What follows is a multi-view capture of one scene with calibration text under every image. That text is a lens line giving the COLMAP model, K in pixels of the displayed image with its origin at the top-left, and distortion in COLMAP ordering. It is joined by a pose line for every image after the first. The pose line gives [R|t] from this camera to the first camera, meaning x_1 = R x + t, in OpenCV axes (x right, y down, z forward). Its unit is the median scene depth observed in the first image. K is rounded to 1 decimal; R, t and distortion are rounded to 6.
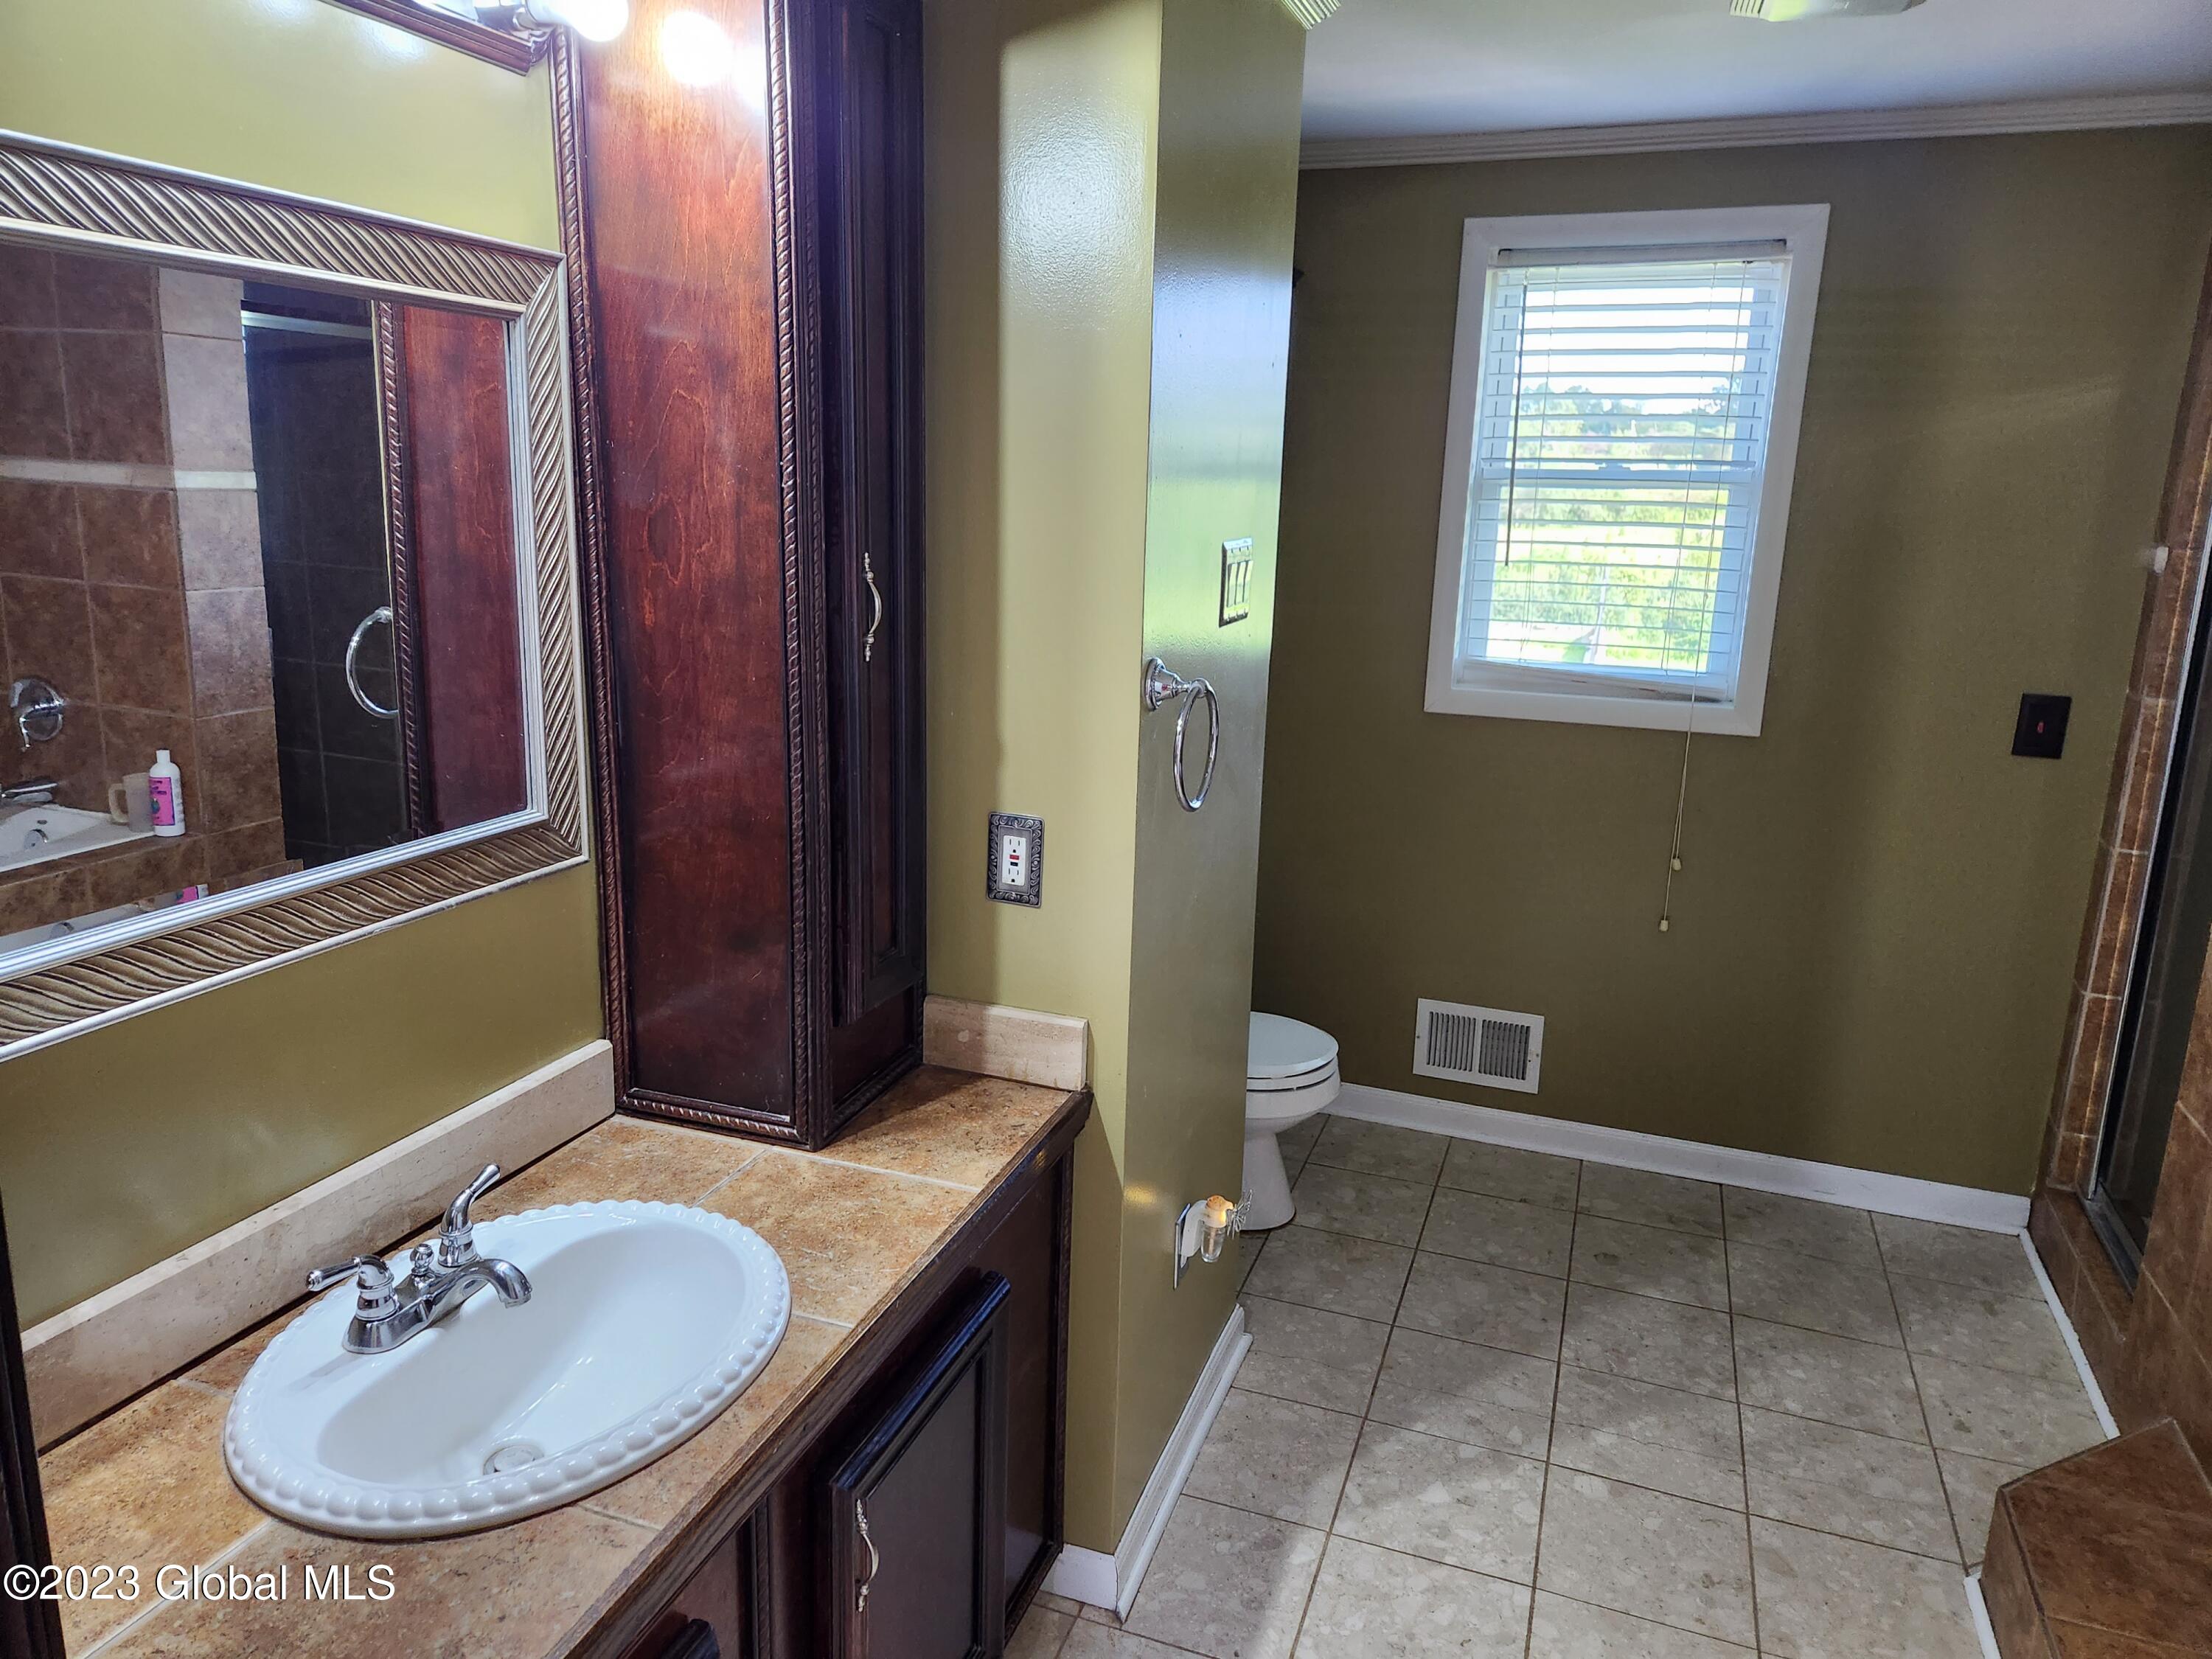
lens RADIAL K [[1491.5, 0, 1107.9], [0, 1491.5, 822.3], [0, 0, 1]] dist [0.080938, -0.075379]
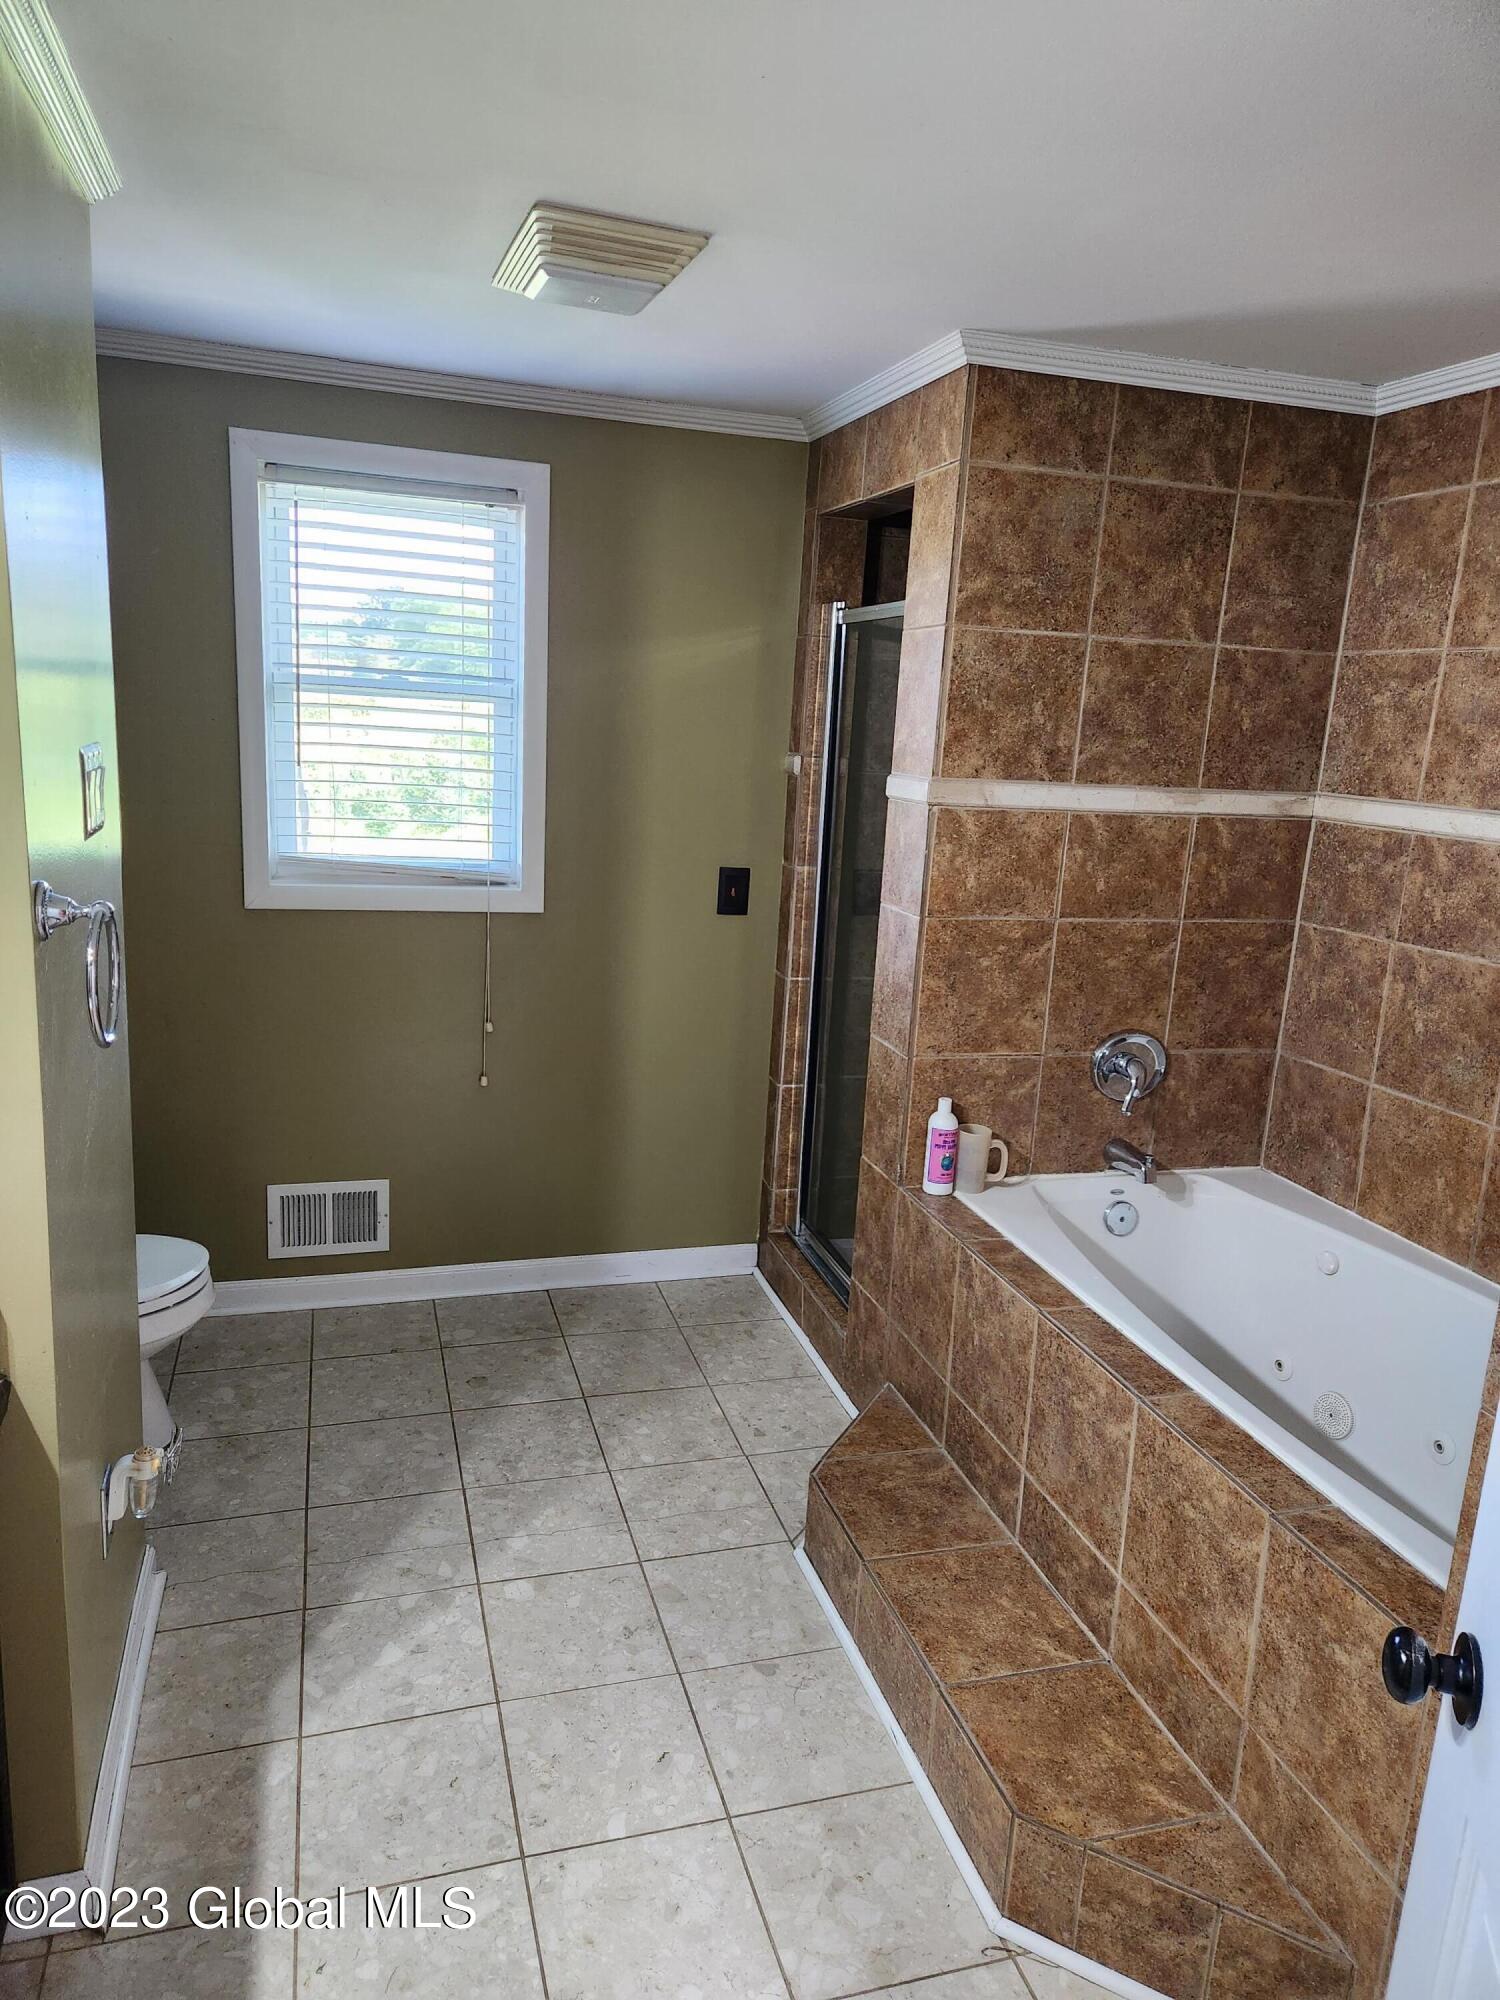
lens RADIAL K [[1327.5, 0, 750.0], [0, 1327.5, 1000.0], [0, 0, 1]] dist [0.087623, -0.080287]
pose [[0.798173, -0.109474, 0.592398, -0.074070], [0.102548, 0.993689, 0.045464, -0.021062], [-0.593636, 0.024461, 0.804362, 0.068067]]
